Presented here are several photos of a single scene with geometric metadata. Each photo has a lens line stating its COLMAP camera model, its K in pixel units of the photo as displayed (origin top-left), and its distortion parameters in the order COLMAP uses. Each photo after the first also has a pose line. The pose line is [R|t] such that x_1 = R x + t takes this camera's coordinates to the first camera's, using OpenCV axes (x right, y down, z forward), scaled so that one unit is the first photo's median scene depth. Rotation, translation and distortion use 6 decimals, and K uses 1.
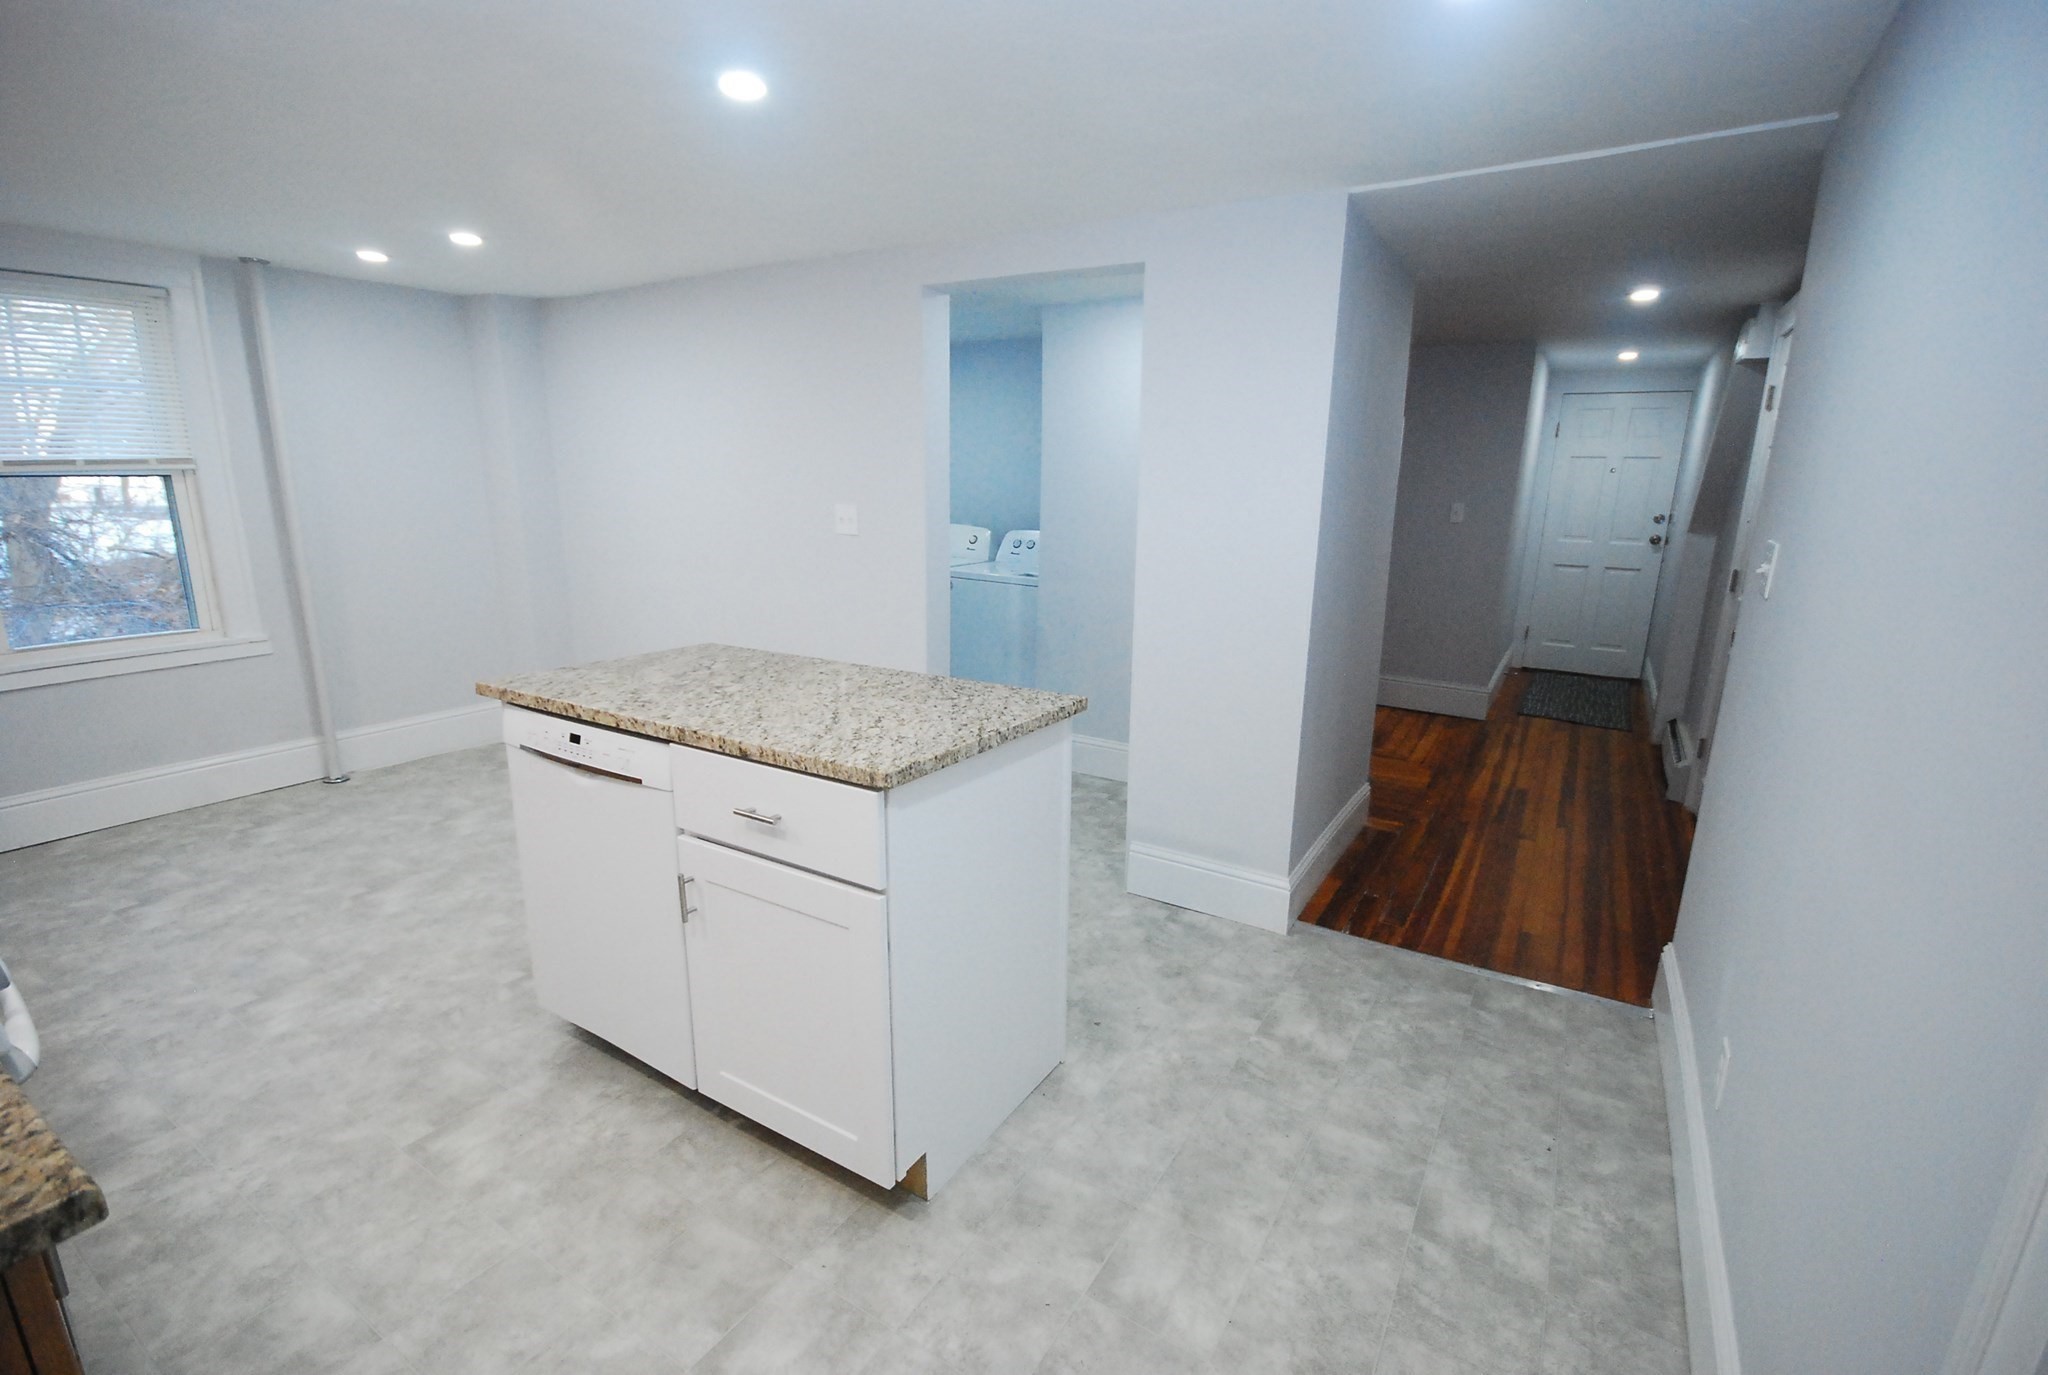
lens RADIAL K [[905.5, 0, 1033.6], [0, 905.5, 697.8], [0, 0, 1]] dist [-0.003826, -0.003337]
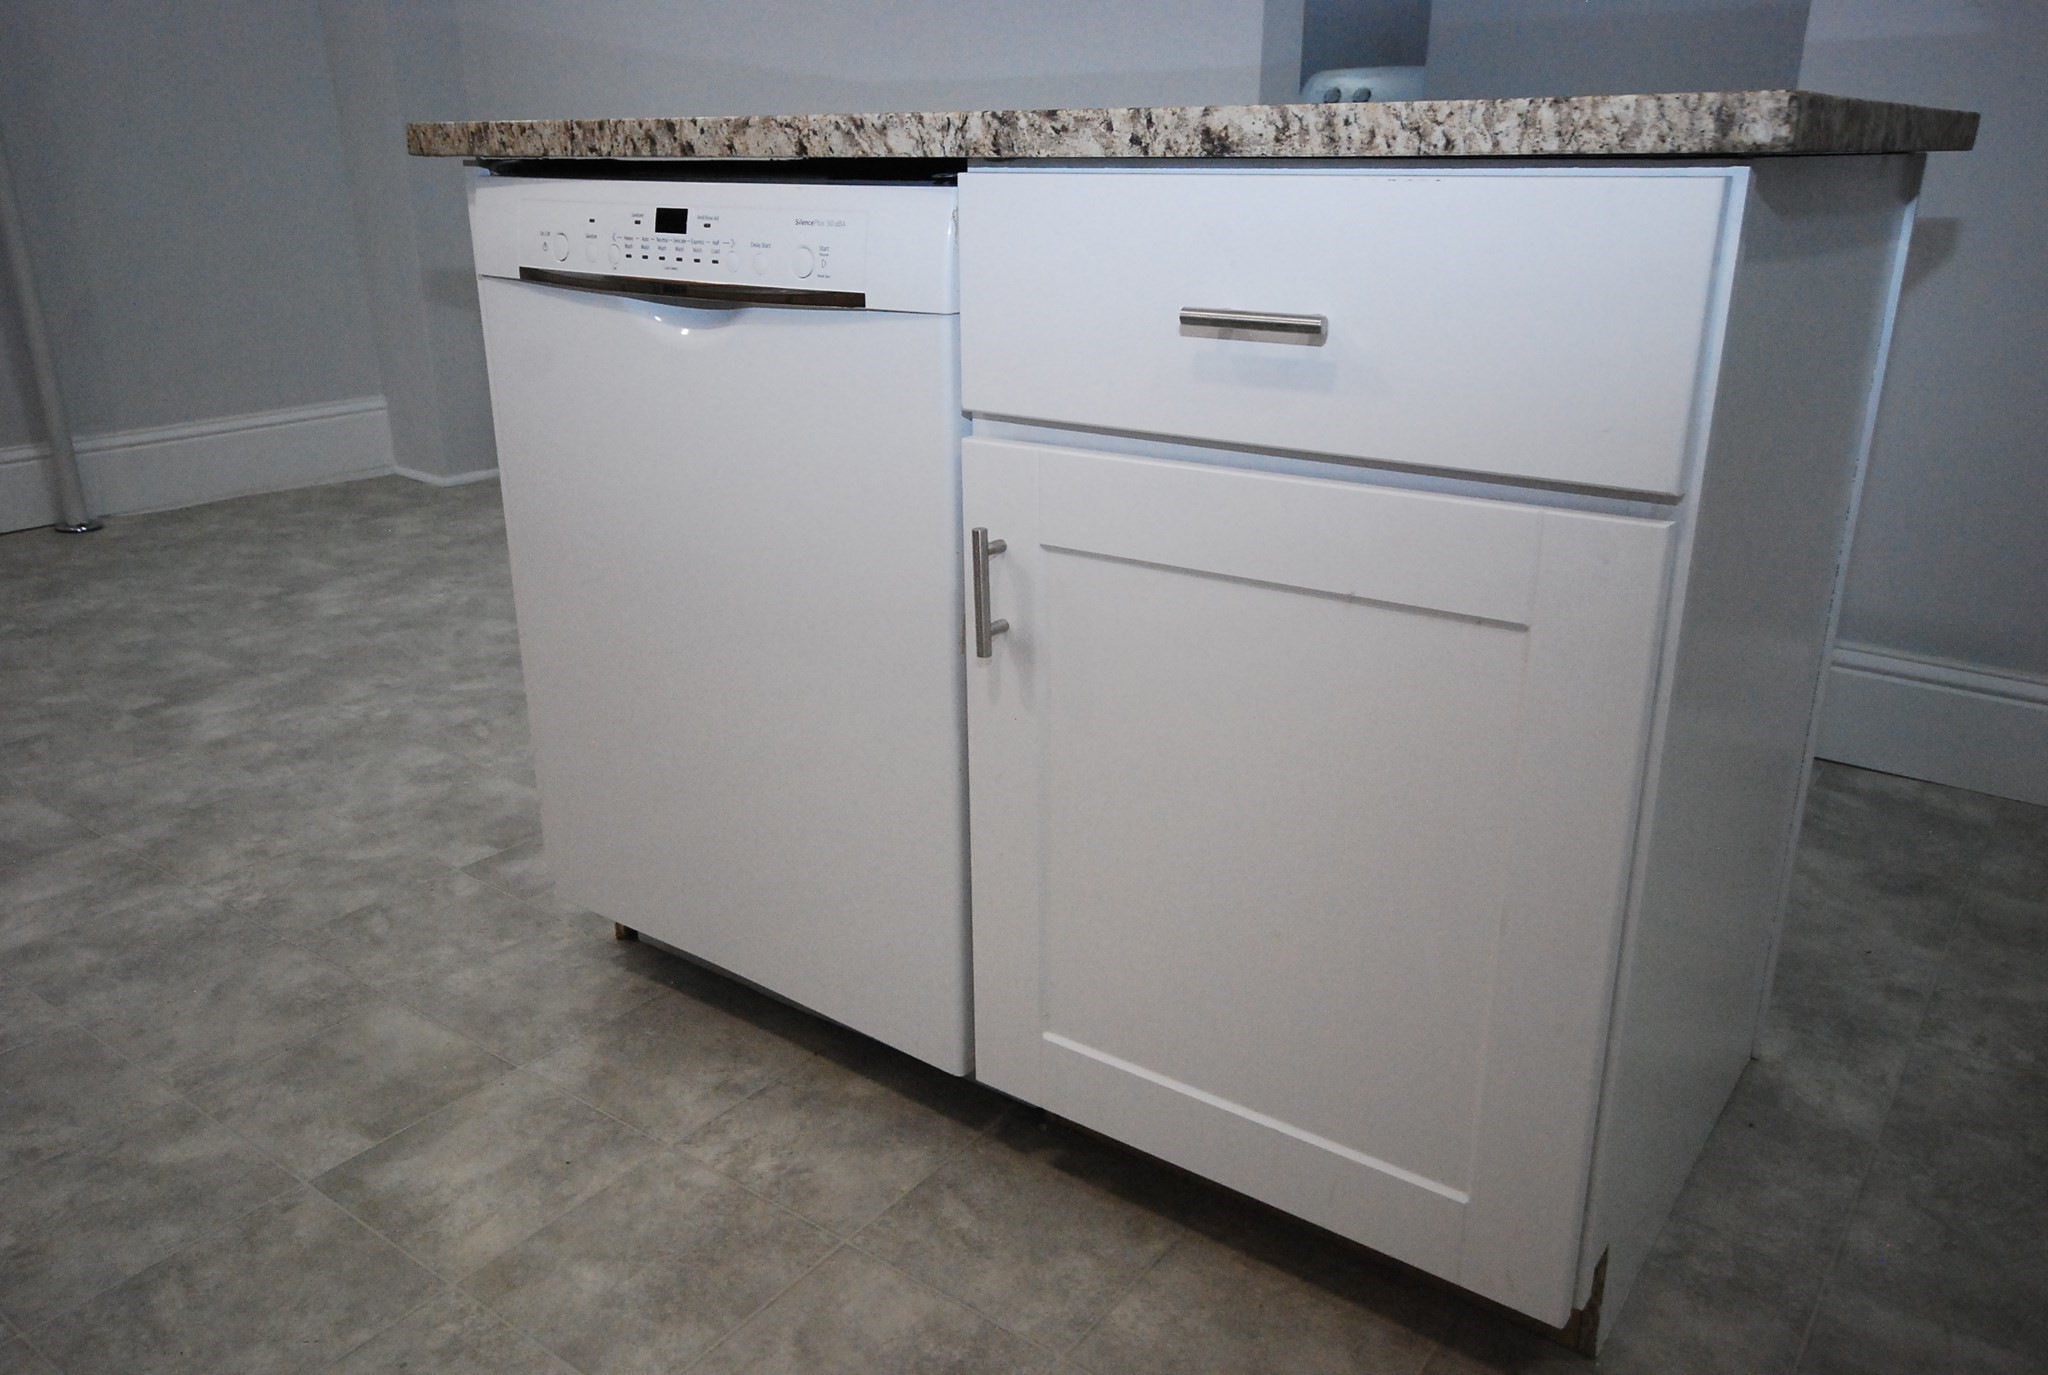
lens RADIAL K [[1510.2, 0, 1031.3], [0, 1510.2, 711.5], [0, 0, 1]] dist [-0.001990, 0.030751]
pose [[0.996160, 0.015810, -0.086107, -0.266903], [-0.005199, 0.992506, 0.122082, 0.166072], [0.087392, -0.121166, 0.988778, 0.302207]]
